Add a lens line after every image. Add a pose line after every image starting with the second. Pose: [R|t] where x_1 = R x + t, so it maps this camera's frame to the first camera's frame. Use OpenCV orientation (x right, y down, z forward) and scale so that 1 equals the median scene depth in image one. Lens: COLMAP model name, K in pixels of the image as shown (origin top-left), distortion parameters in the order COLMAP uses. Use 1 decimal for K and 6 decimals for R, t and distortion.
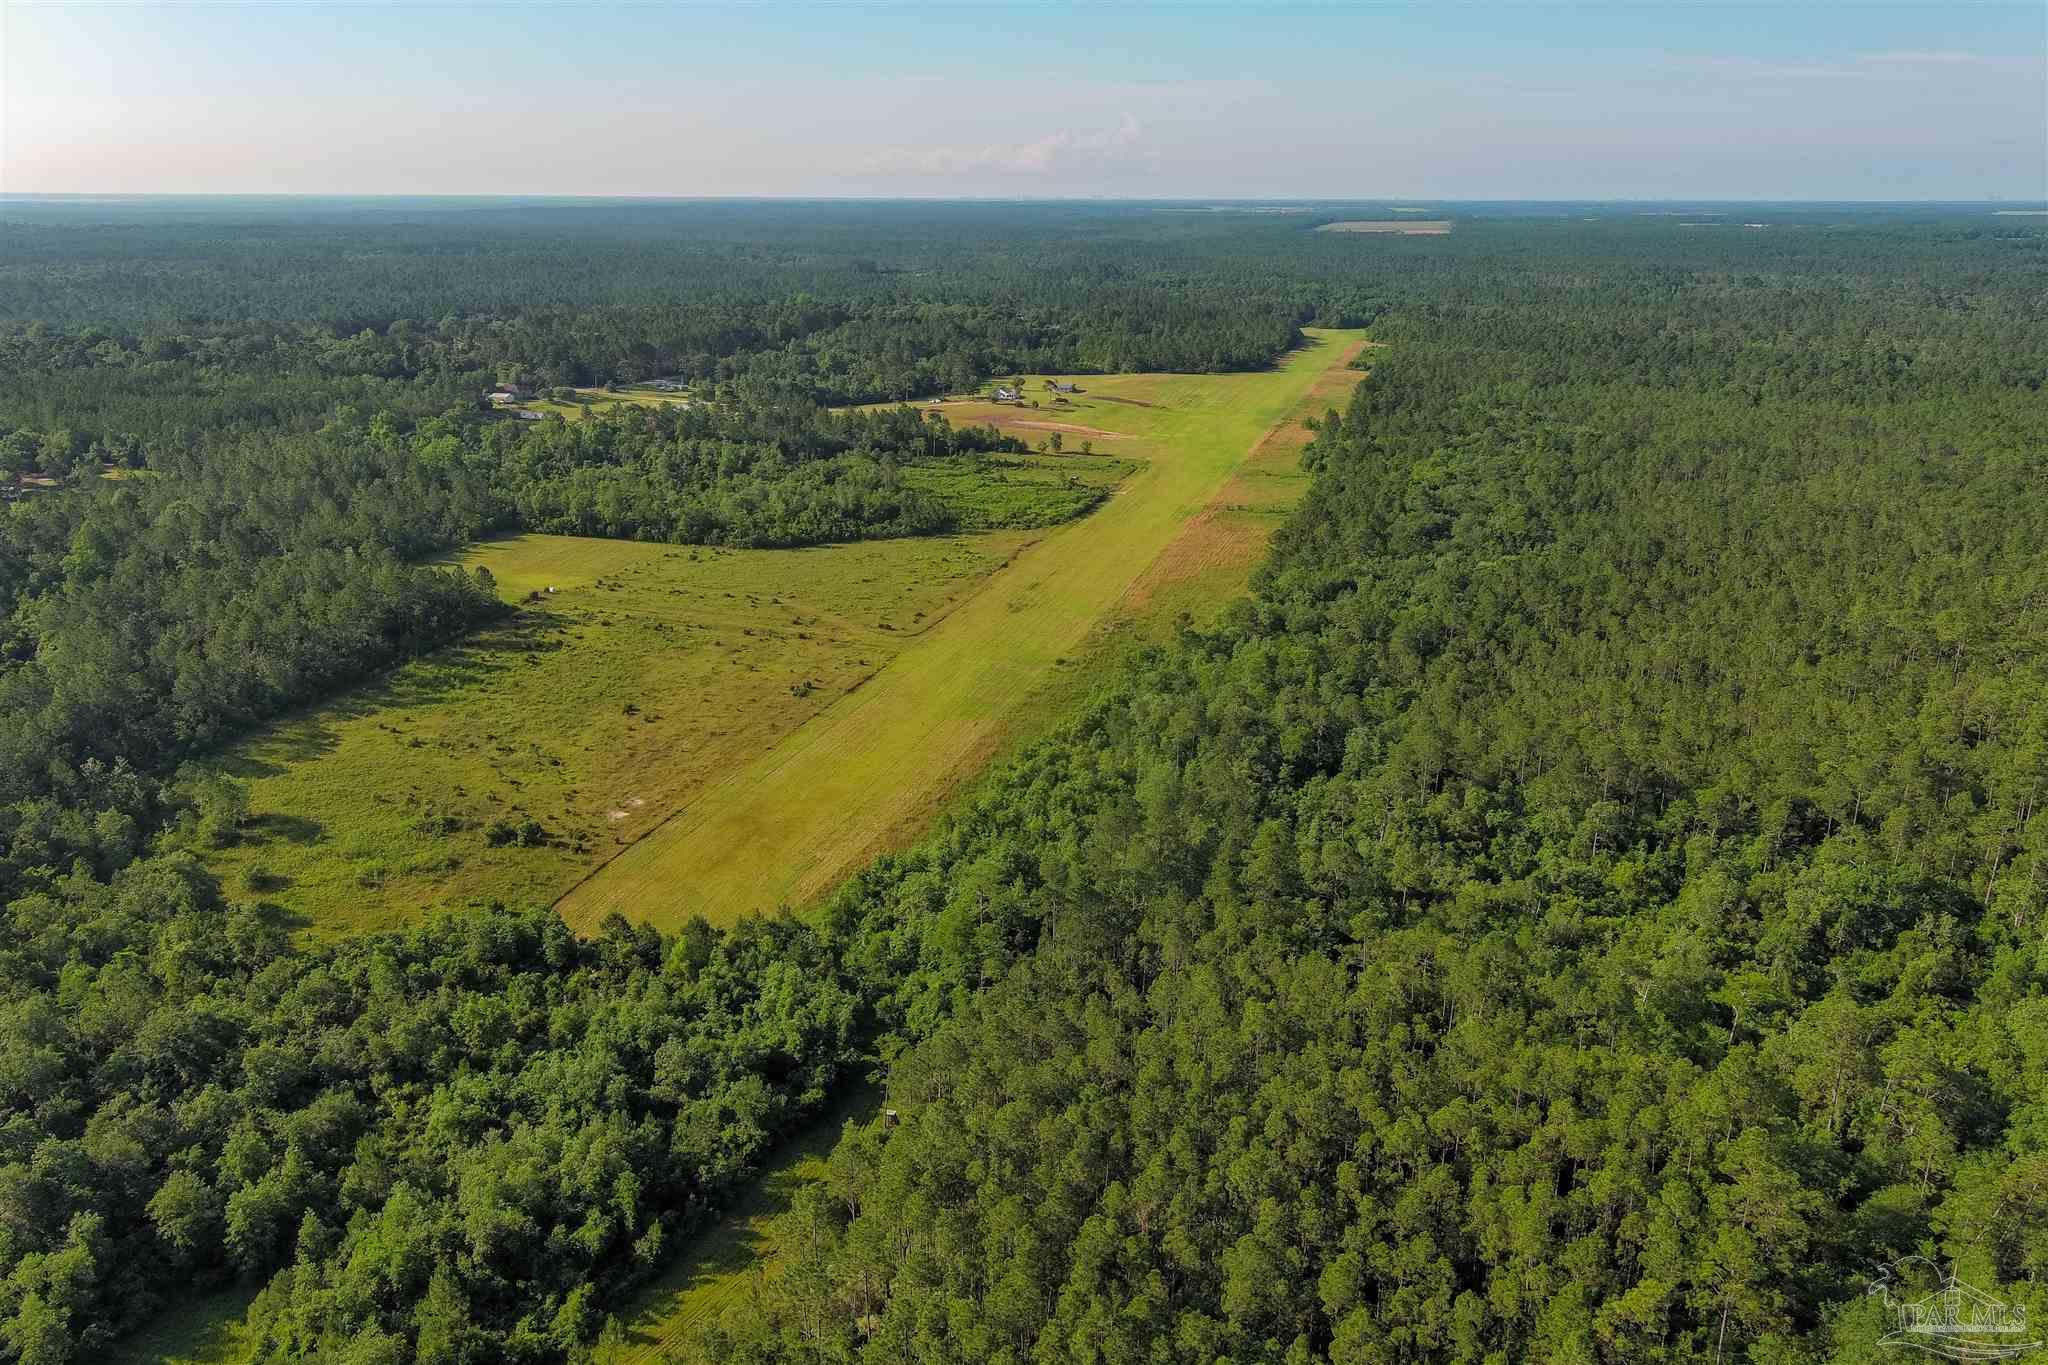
lens RADIAL K [[1548.5, 0, 1024.0], [0, 1548.5, 682.5], [0, 0, 1]] dist [0.009162, -0.002929]
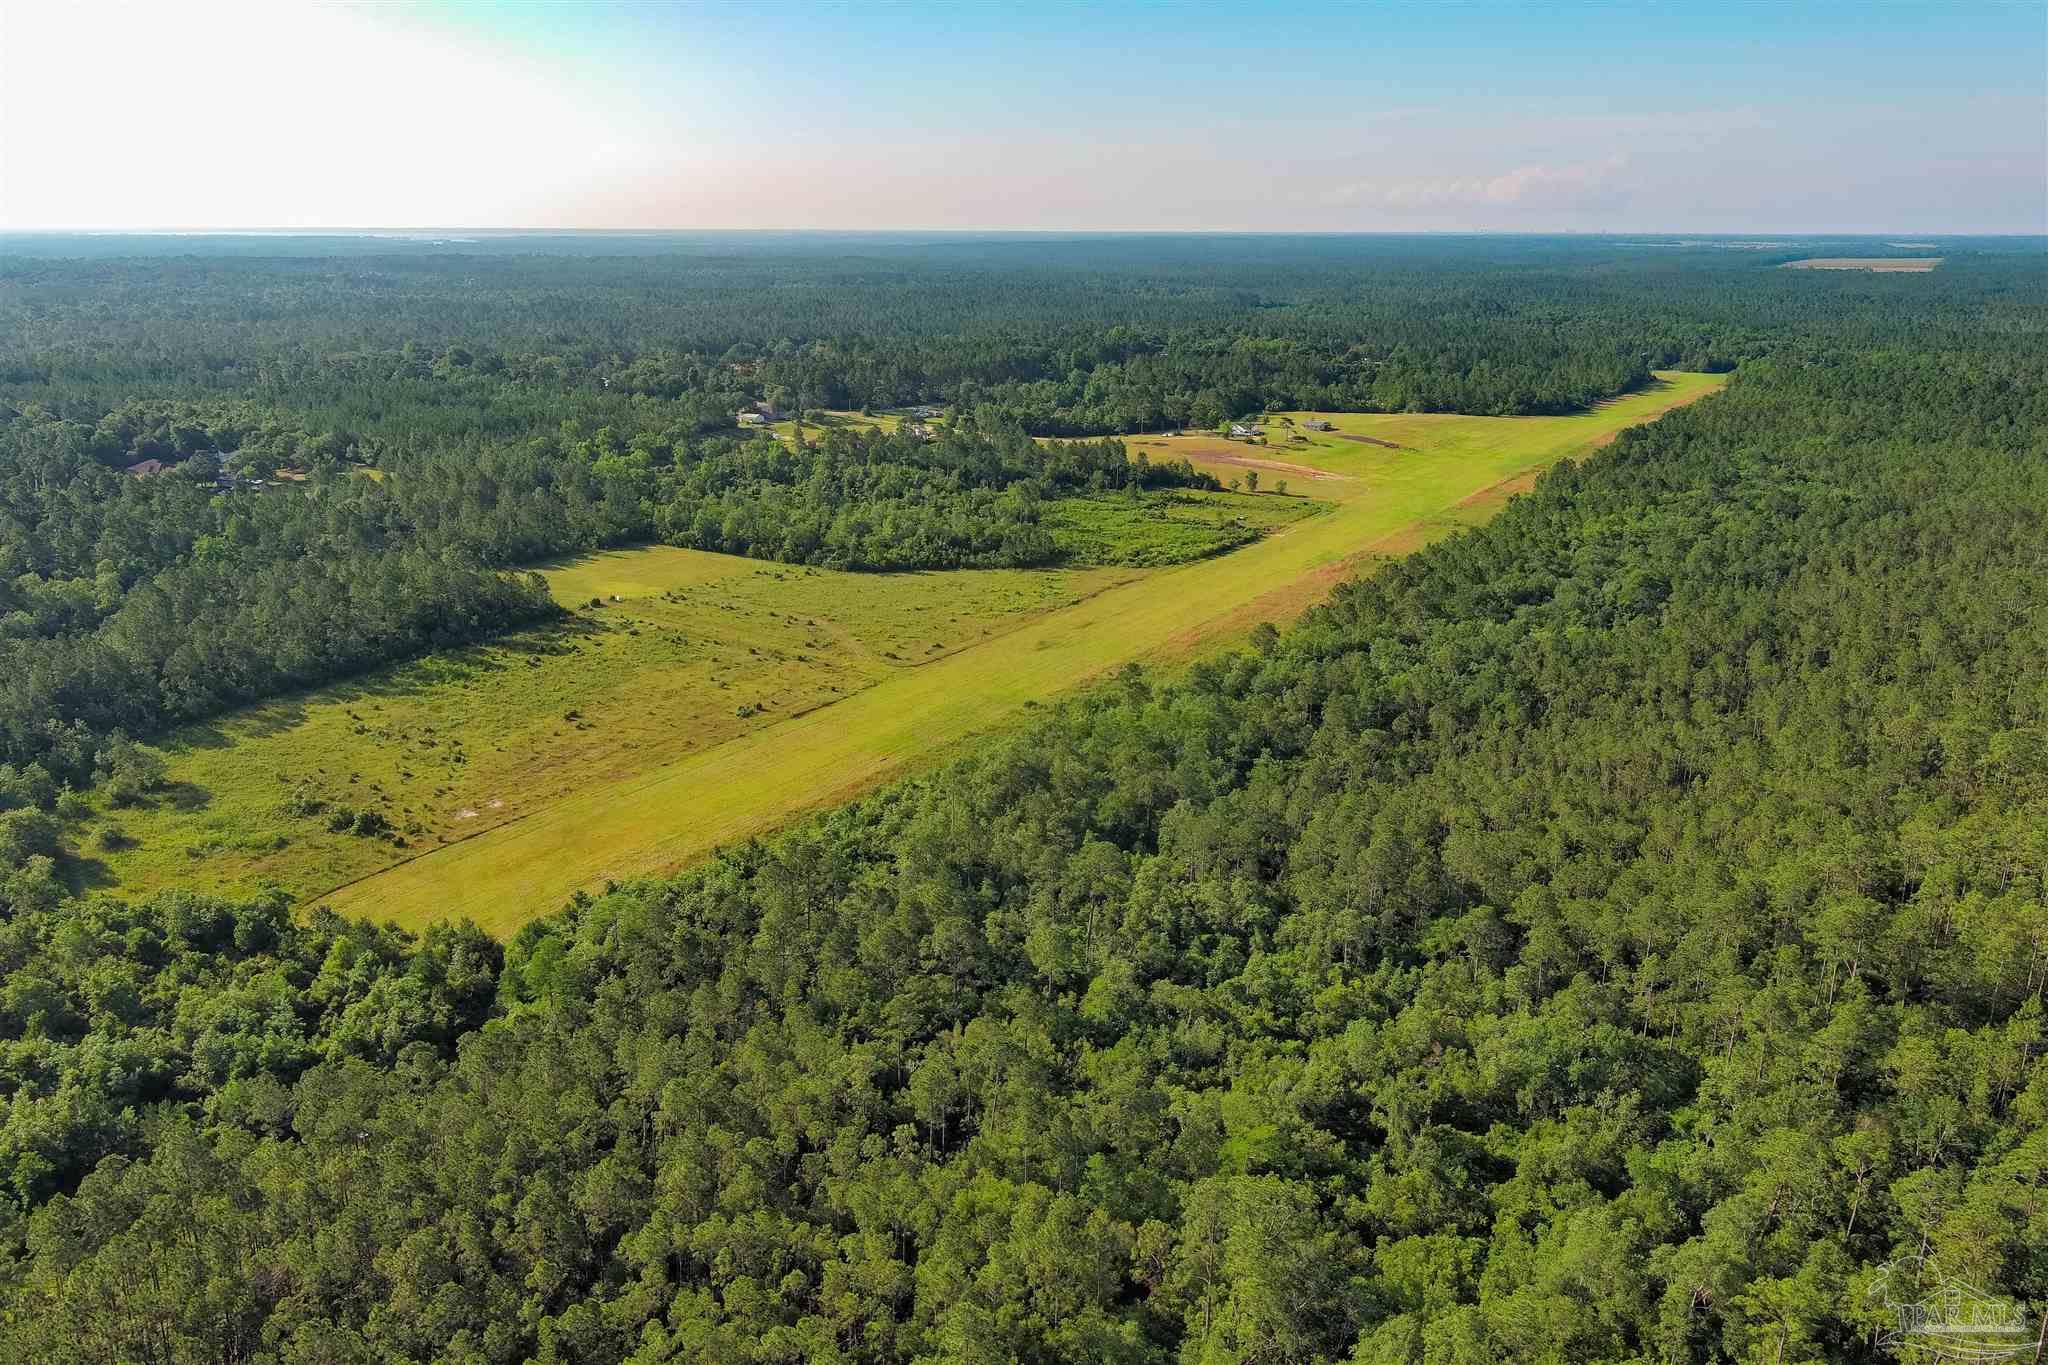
lens RADIAL K [[1548.5, 0, 1024.0], [0, 1548.5, 682.5], [0, 0, 1]] dist [0.009162, -0.002929]
pose [[0.961661, 0.075725, -0.263579, 0.178080], [-0.081183, 0.996650, -0.009859, -0.011012], [0.261949, 0.030879, 0.964588, 0.046383]]
